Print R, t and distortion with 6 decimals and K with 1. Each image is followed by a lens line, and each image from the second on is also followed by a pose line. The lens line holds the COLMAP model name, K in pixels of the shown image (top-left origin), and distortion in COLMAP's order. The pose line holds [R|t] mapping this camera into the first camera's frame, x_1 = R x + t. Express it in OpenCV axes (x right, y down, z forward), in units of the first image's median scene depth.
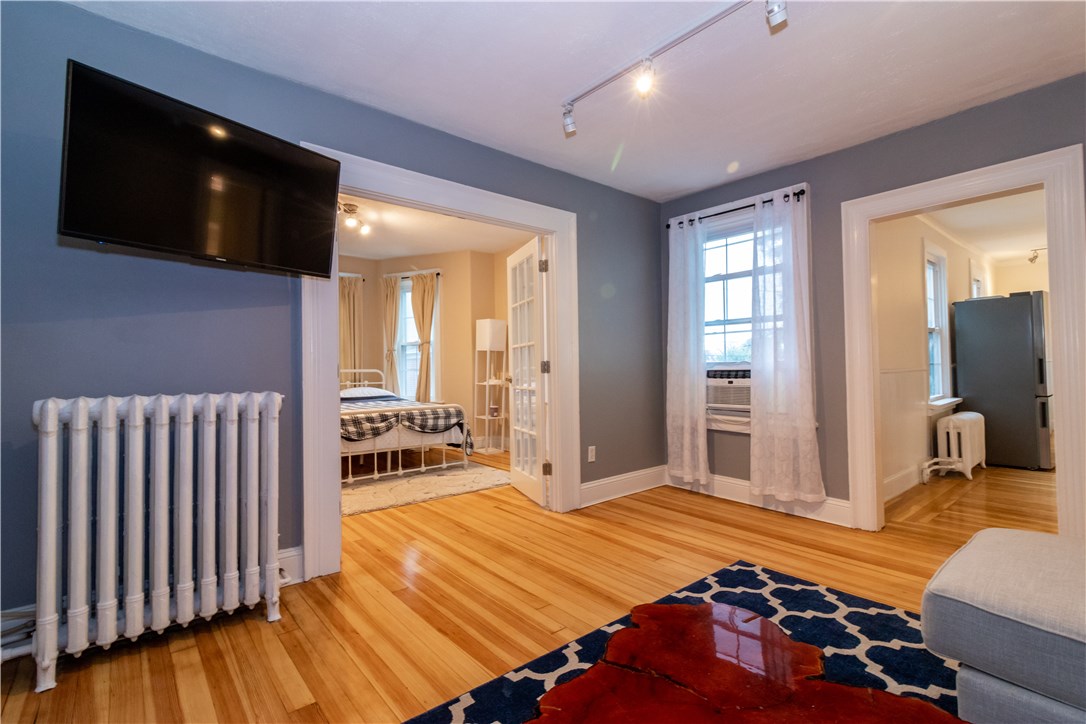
lens RADIAL K [[500.9, 0, 541.2], [0, 500.9, 358.4], [0, 0, 1]] dist [0.001275, 0.000349]
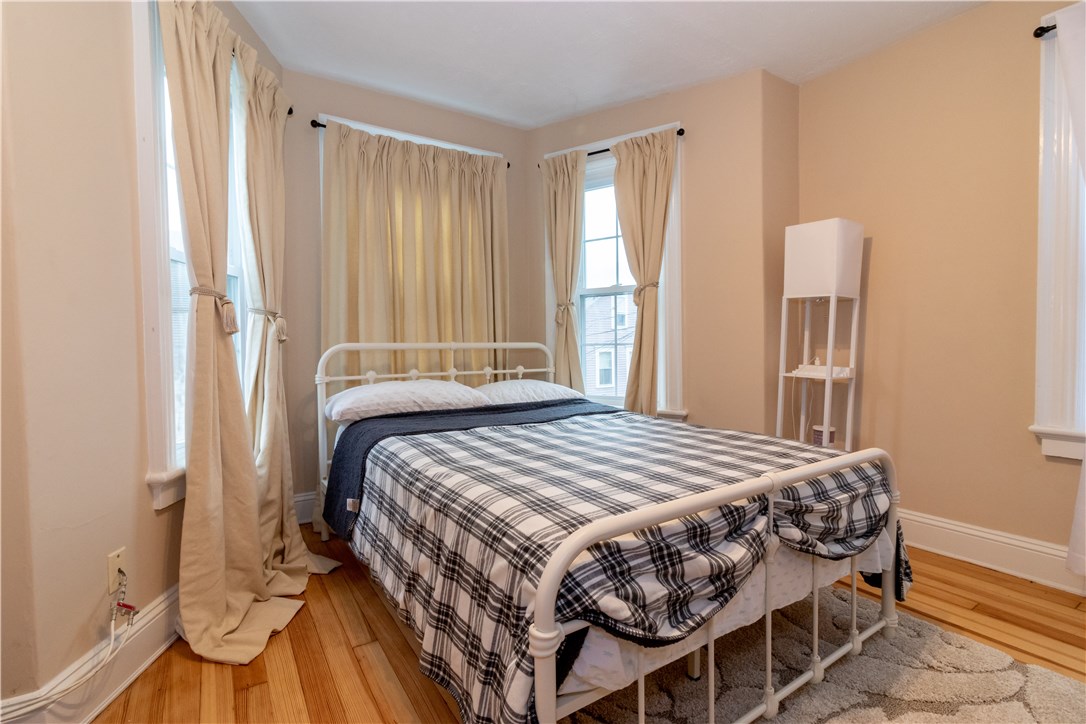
lens RADIAL K [[500.9, 0, 539.9], [0, 500.9, 360.3], [0, 0, 1]] dist [0.001275, 0.000349]
pose [[0.992773, 0.004518, -0.119919, -0.499793], [0.001367, 0.998800, 0.048948, 0.027308], [0.119996, -0.048759, 0.991576, 0.949459]]
